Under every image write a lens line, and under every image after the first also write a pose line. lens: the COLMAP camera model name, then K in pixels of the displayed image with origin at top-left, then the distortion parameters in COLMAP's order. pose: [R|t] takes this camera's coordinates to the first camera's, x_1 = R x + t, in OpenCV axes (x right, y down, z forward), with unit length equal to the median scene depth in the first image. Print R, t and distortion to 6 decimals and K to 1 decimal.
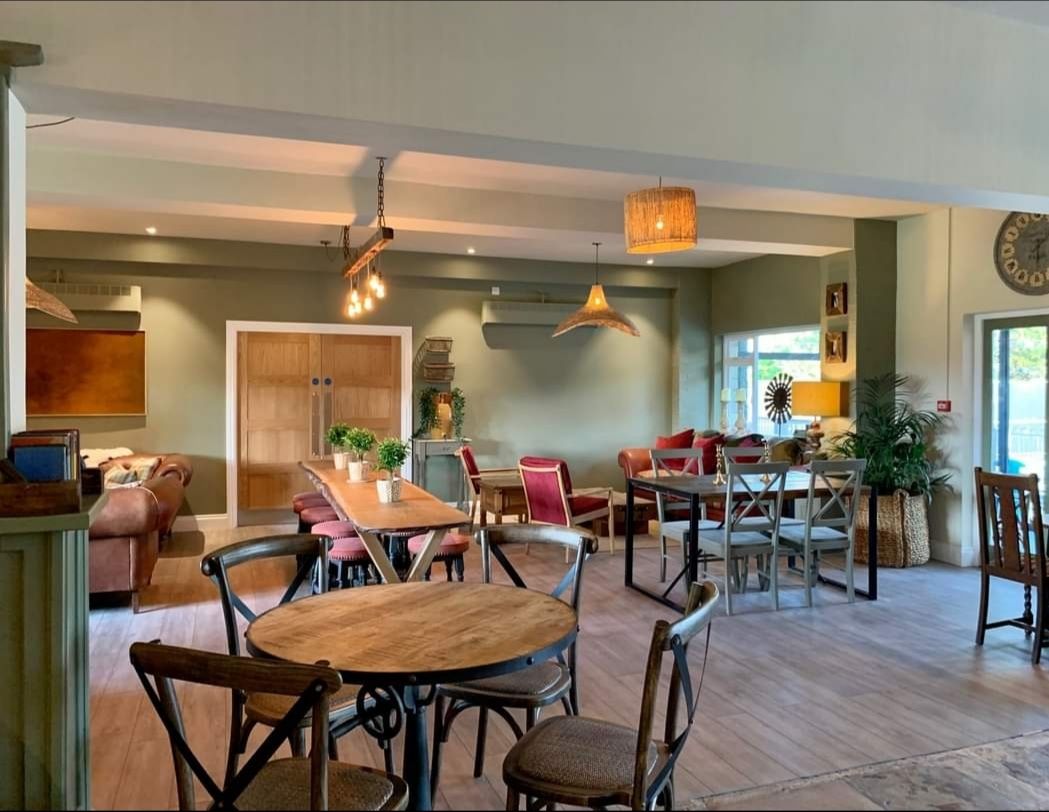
lens RADIAL K [[822.1, 0, 524.0], [0, 822.1, 383.7], [0, 0, 1]] dist [-0.002704, -0.003148]
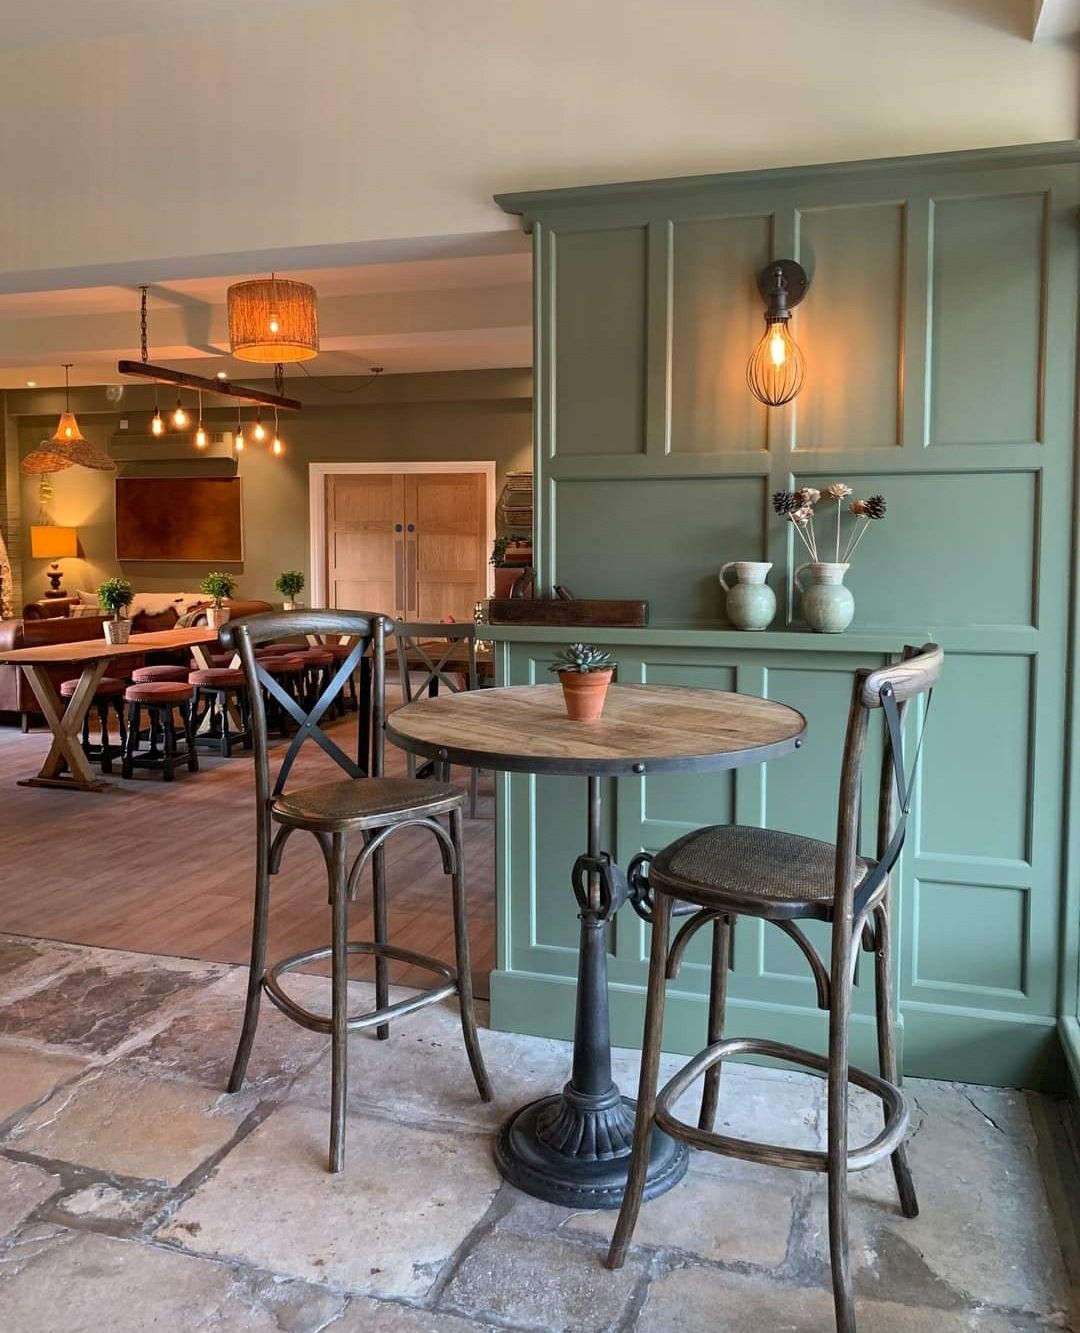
lens RADIAL K [[1096.7, 0, 539.6], [0, 1096.7, 601.0], [0, 0, 1]] dist [0.002379, 0.000971]
pose [[0.797588, 0.036486, -0.602098, 0.629986], [-0.003043, 0.998400, 0.056471, 0.009367], [0.603195, -0.043208, 0.796423, 0.156567]]
